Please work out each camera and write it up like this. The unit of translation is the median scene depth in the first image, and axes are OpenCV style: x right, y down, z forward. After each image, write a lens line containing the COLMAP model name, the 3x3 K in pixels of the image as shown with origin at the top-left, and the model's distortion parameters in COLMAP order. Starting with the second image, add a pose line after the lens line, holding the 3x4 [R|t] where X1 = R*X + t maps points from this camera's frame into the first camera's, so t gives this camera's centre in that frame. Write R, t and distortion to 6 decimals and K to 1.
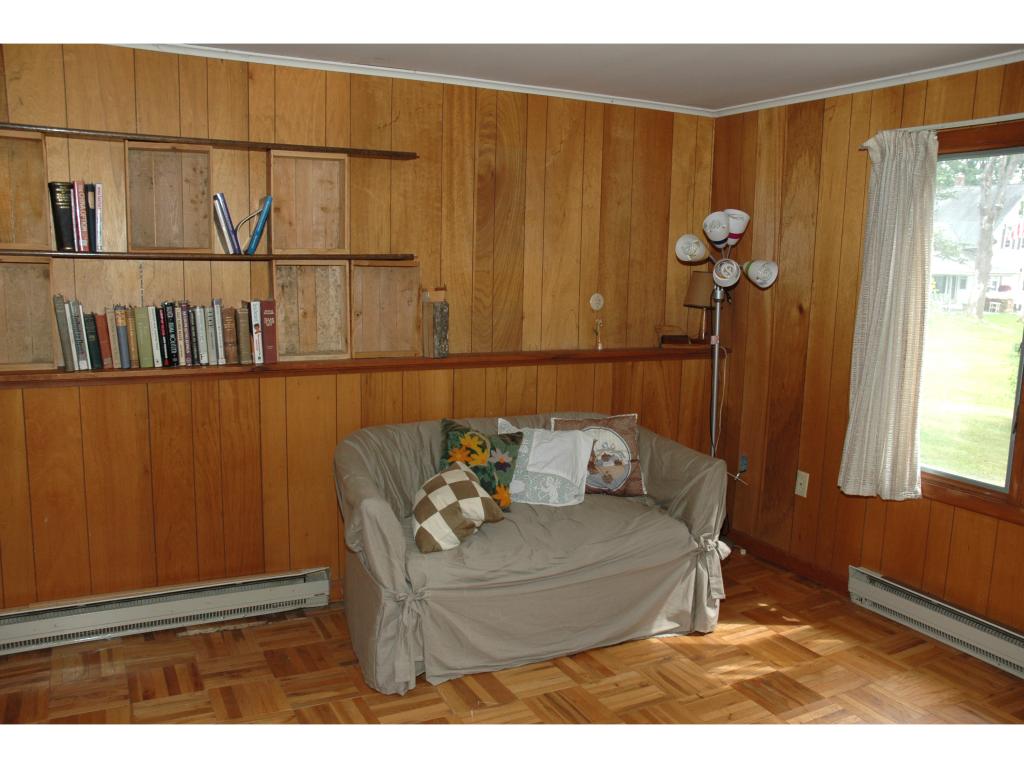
lens RADIAL K [[874.9, 0, 512.0], [0, 874.9, 384.0], [0, 0, 1]] dist [-0.143562, 0.165803]
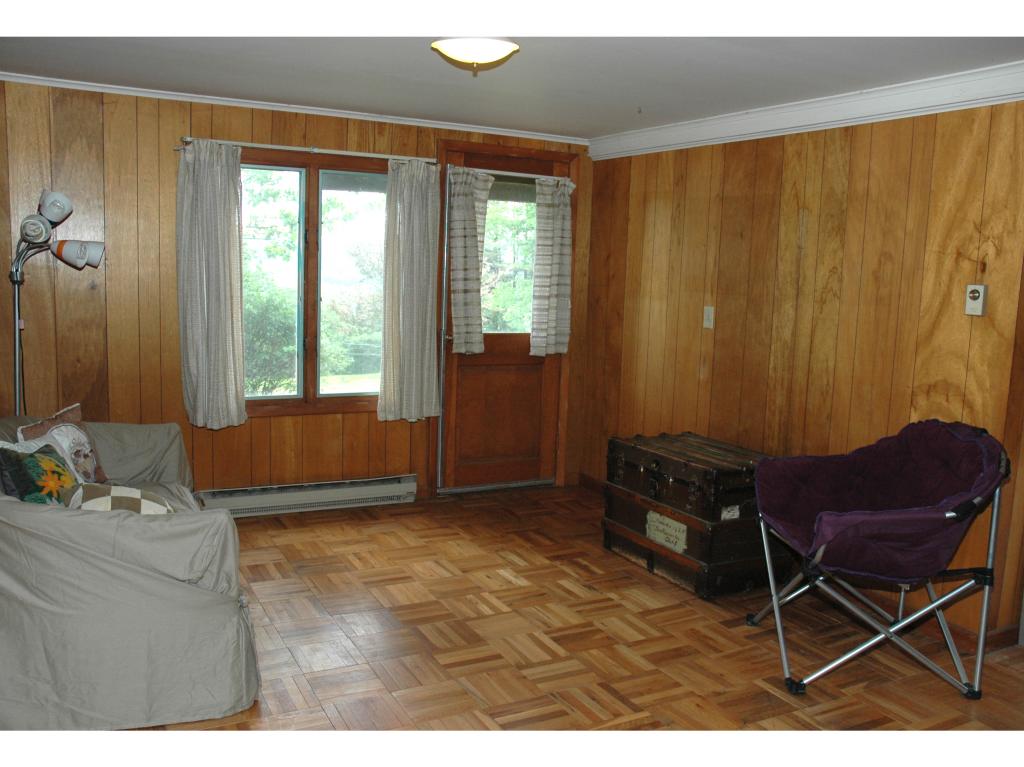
lens RADIAL K [[874.9, 0, 512.0], [0, 874.9, 383.5], [0, 0, 1]] dist [-0.143562, 0.165803]
pose [[-0.010157, -0.149475, 0.988713, -0.810572], [0.109516, 0.982650, 0.149684, -0.075120], [-0.993933, 0.109800, 0.006389, 0.532675]]
